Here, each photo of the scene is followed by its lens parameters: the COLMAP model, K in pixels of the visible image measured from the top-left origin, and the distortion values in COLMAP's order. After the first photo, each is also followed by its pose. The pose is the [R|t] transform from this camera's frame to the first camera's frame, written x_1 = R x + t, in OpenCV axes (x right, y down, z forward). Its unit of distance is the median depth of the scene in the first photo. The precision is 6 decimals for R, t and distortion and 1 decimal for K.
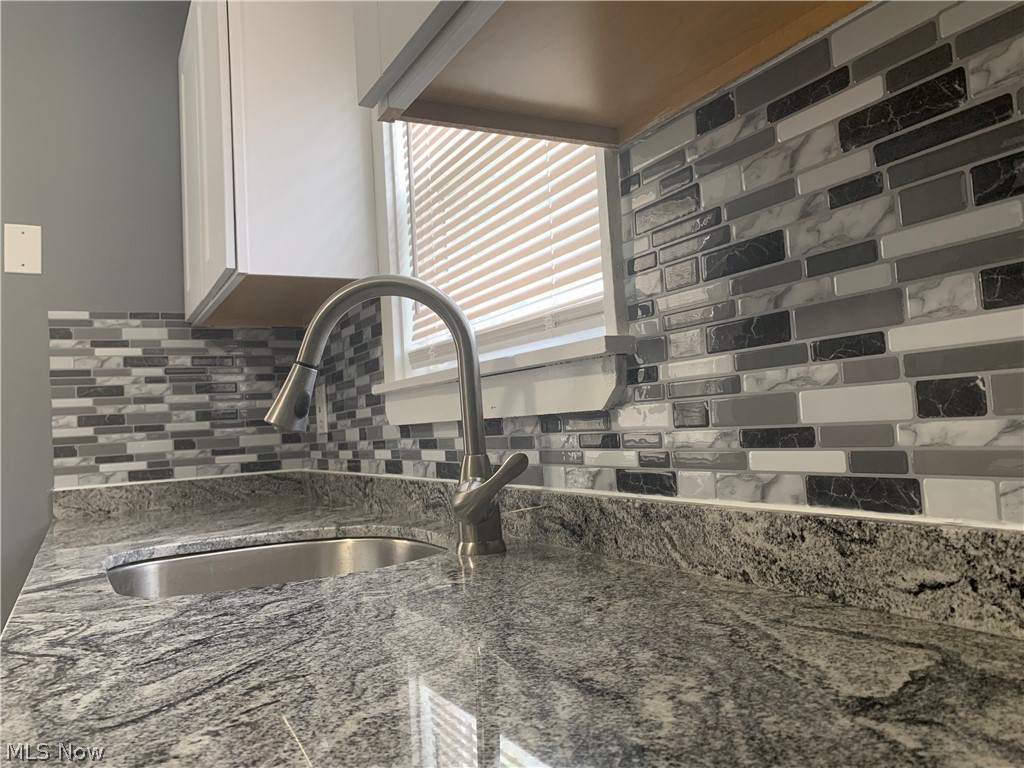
lens RADIAL K [[781.9, 0, 515.1], [0, 781.9, 382.7], [0, 0, 1]] dist [0.040247, -0.041783]
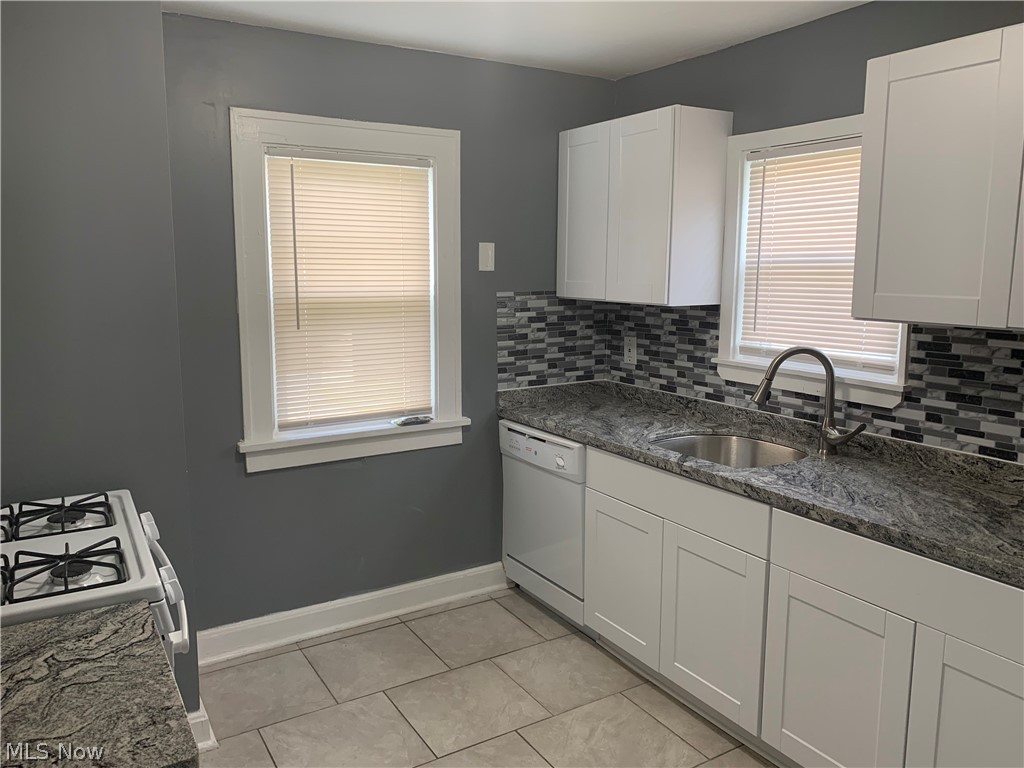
lens RADIAL K [[781.9, 0, 506.6], [0, 781.9, 386.7], [0, 0, 1]] dist [0.040247, -0.041783]
pose [[0.997073, 0.047428, 0.059961, -1.294156], [-0.059184, 0.975324, 0.212696, -0.504648], [-0.048394, -0.215623, 0.975277, -1.492797]]
